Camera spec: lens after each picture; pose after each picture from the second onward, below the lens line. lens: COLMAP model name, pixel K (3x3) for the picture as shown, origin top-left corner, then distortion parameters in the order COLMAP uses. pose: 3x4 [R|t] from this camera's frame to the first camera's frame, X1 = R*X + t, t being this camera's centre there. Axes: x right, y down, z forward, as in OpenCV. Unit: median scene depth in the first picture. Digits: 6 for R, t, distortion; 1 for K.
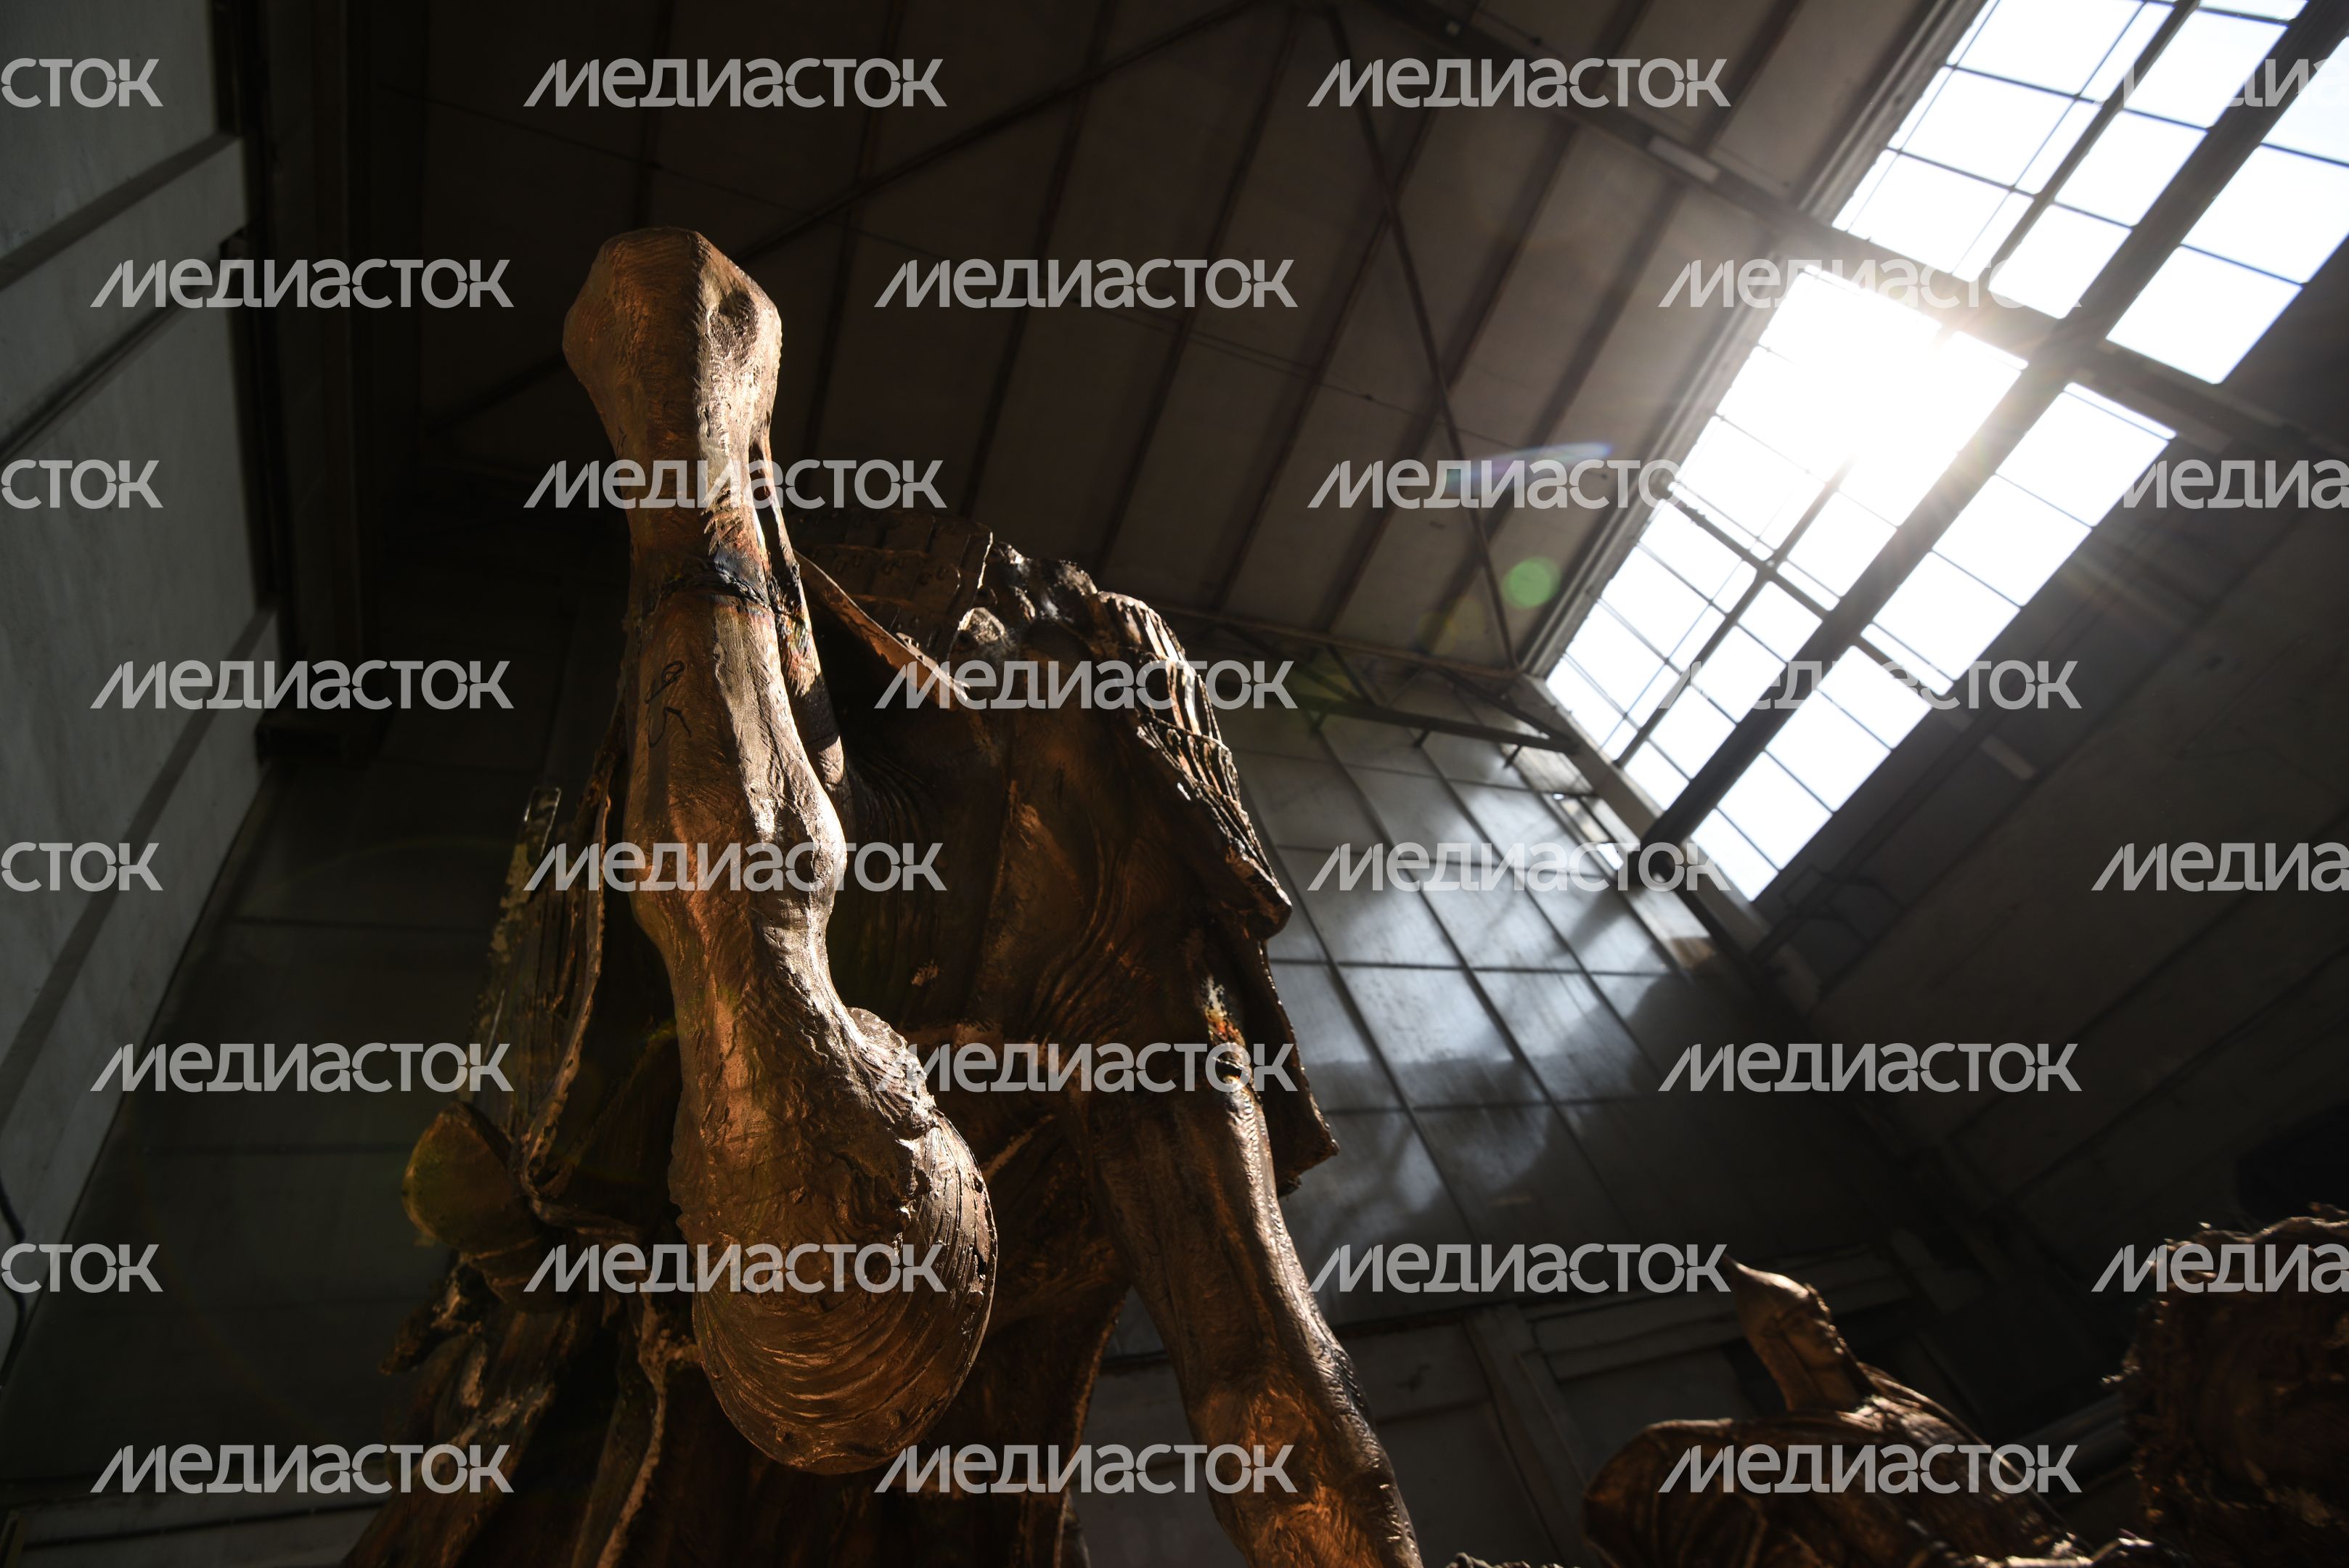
lens RADIAL K [[1062.3, 0, 1152.4], [0, 1062.3, 797.2], [0, 0, 1]] dist [-0.001401, -0.027502]
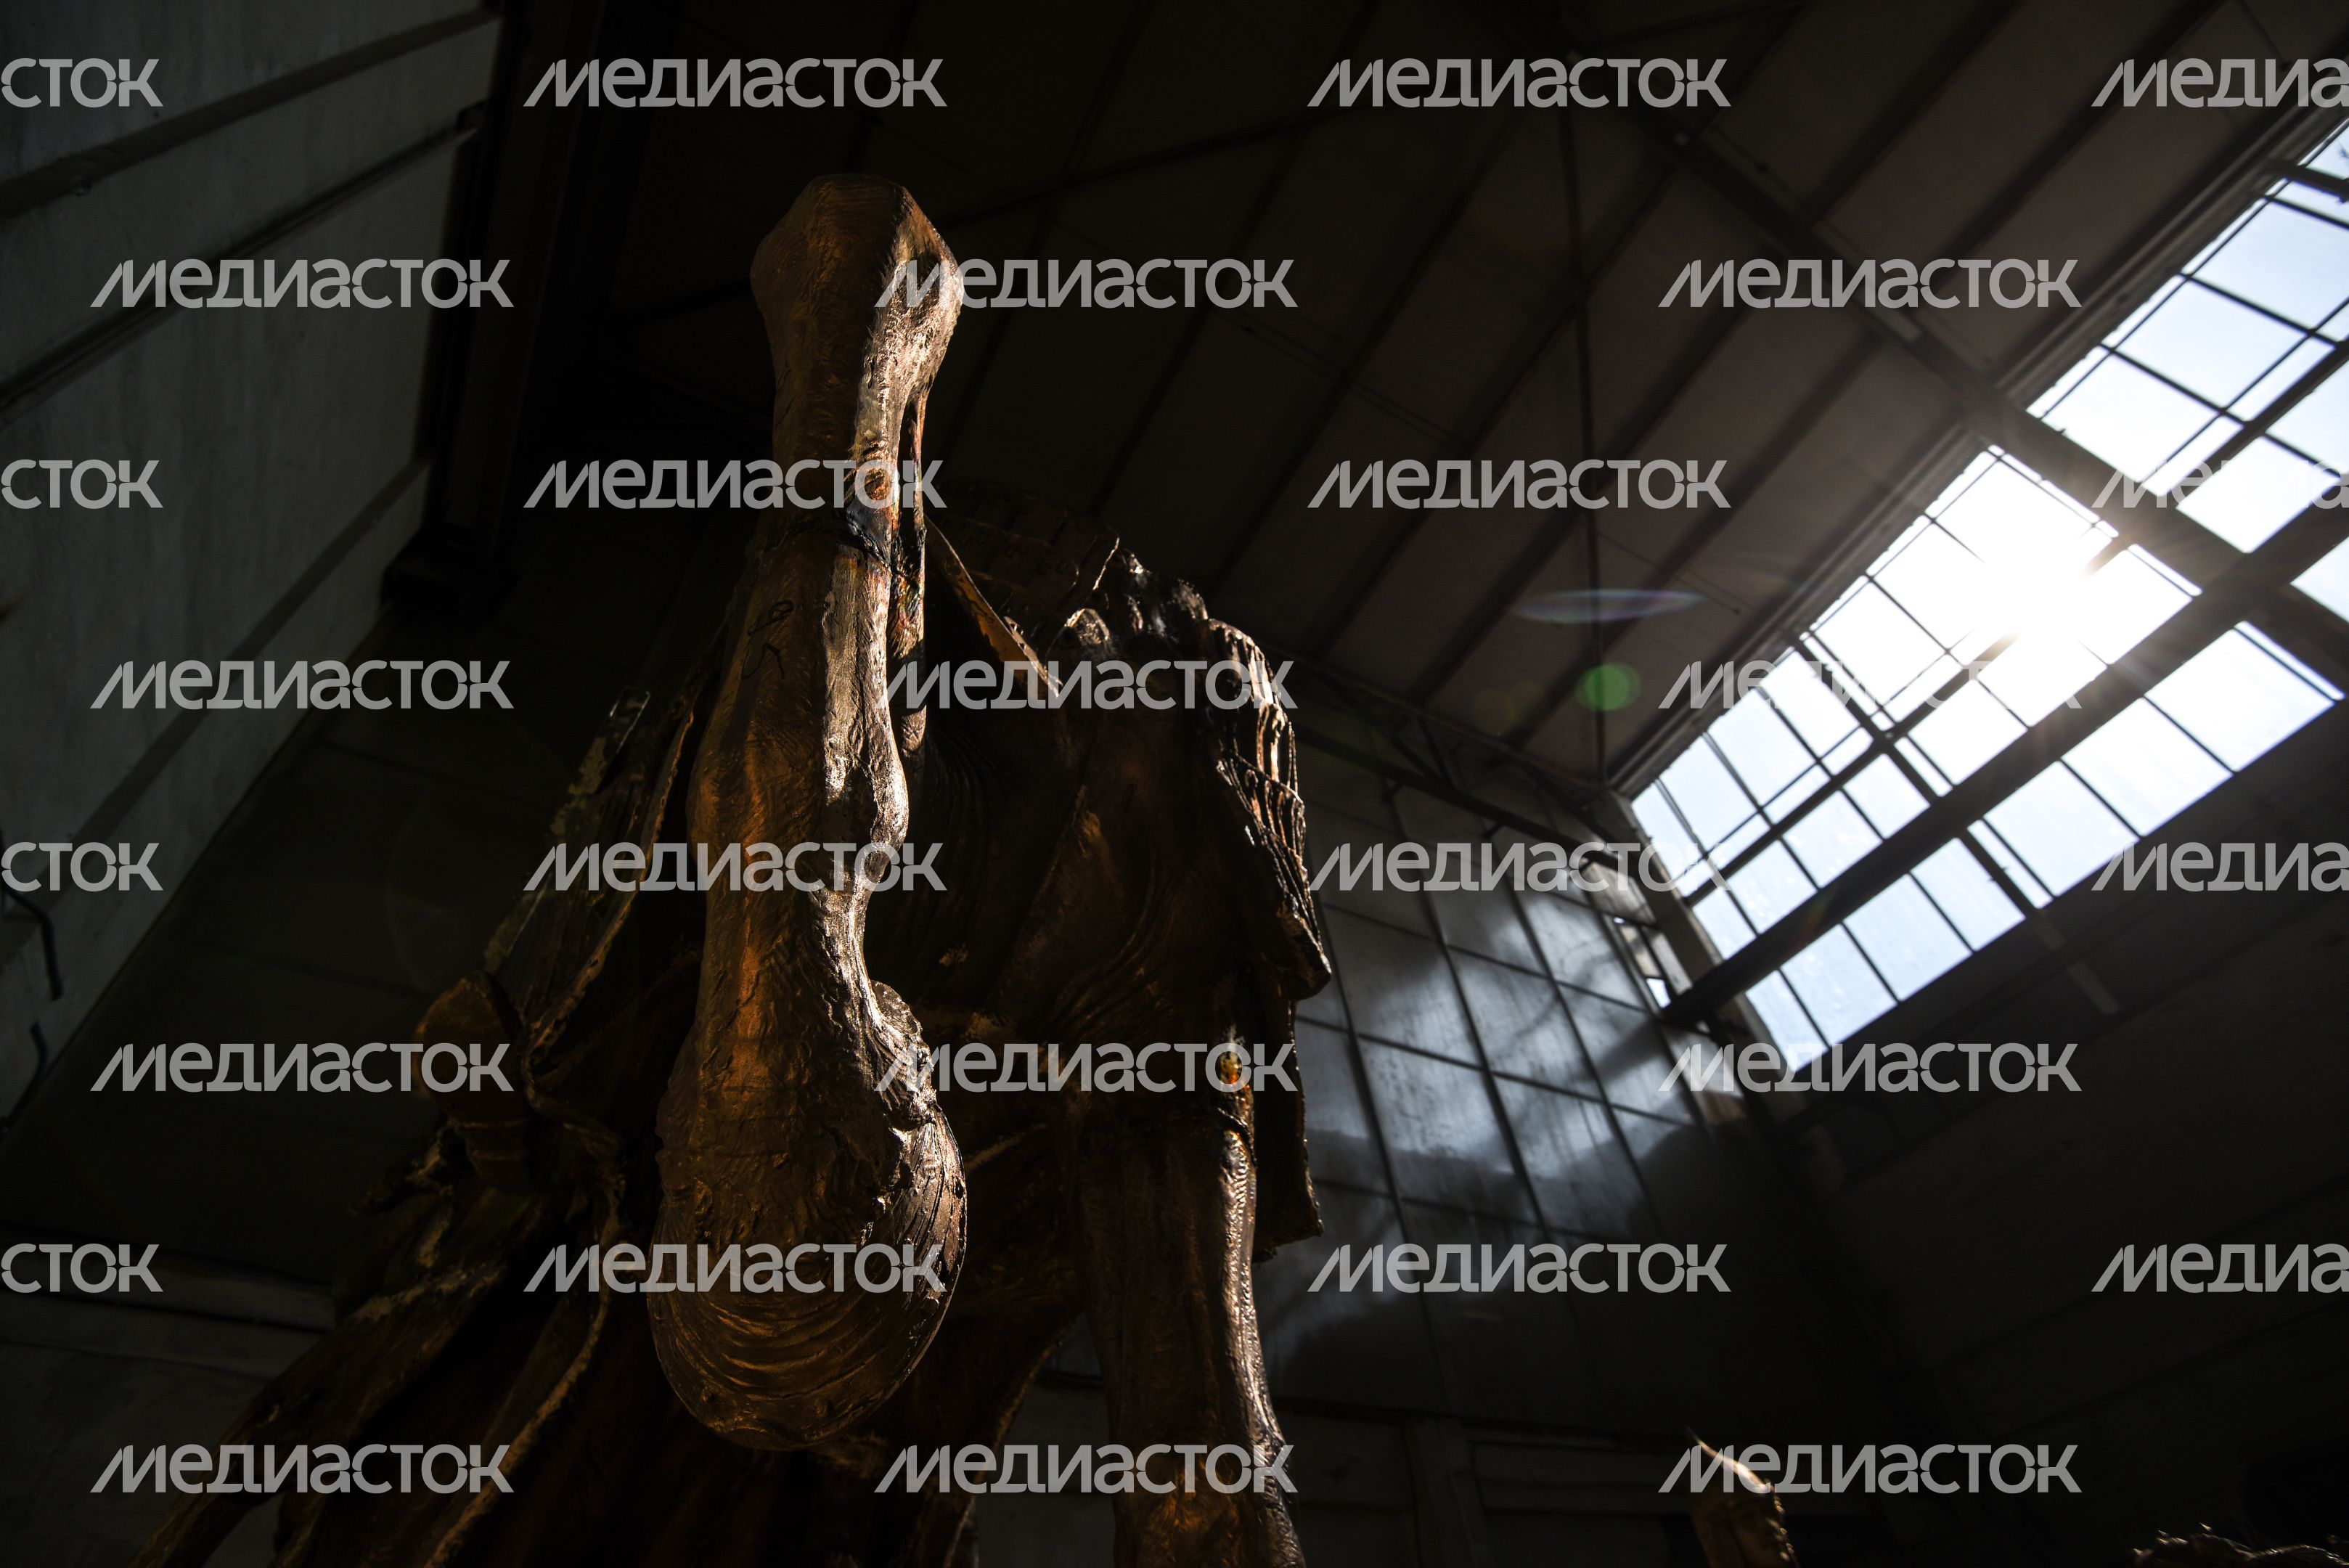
lens RADIAL K [[1062.3, 0, 1152.4], [0, 1062.3, 797.2], [0, 0, 1]] dist [-0.001401, -0.027502]
pose [[0.972875, 0.223403, -0.060037, -0.006435], [-0.224631, 0.974337, -0.014459, -0.004827], [0.055267, 0.027553, 0.998091, 0.013556]]
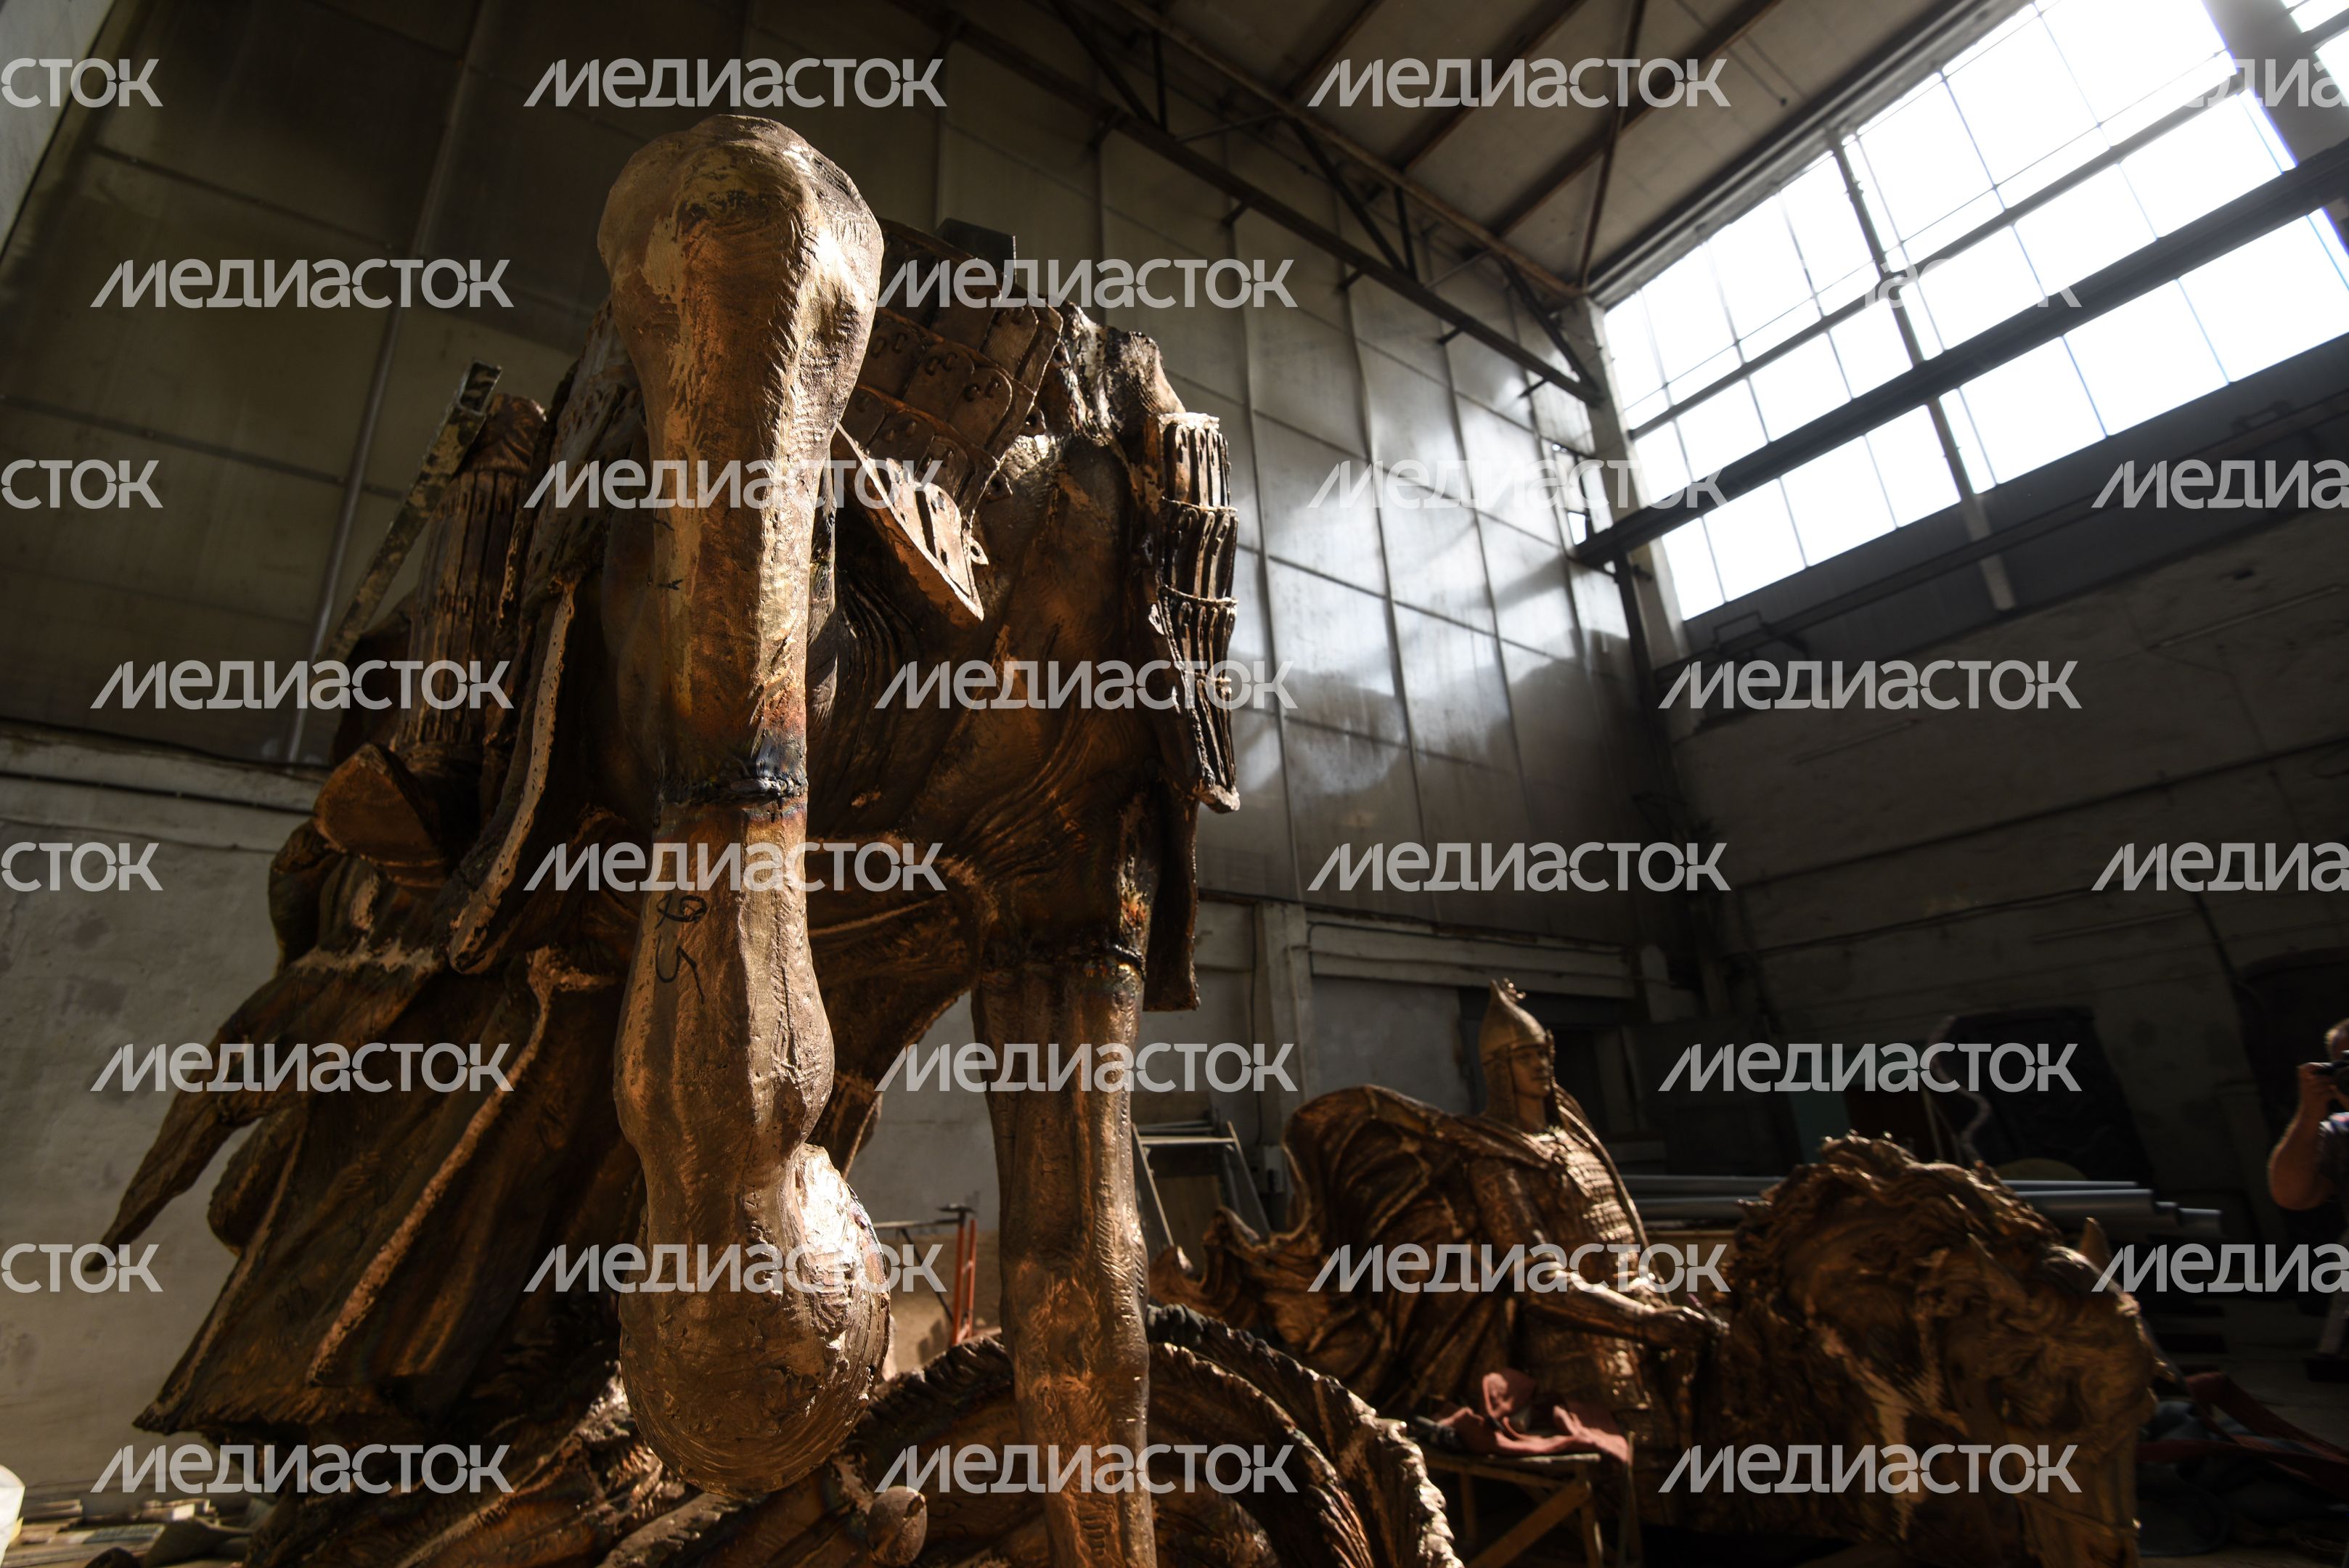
lens RADIAL K [[1093.3, 0, 1110.3], [0, 1093.3, 745.0], [0, 0, 1]] dist [0.015019, -0.047782]
pose [[0.949011, 0.297466, 0.104362, -0.105956], [-0.314019, 0.862890, 0.395997, -0.310303], [0.027742, -0.408577, 0.912302, 0.085113]]
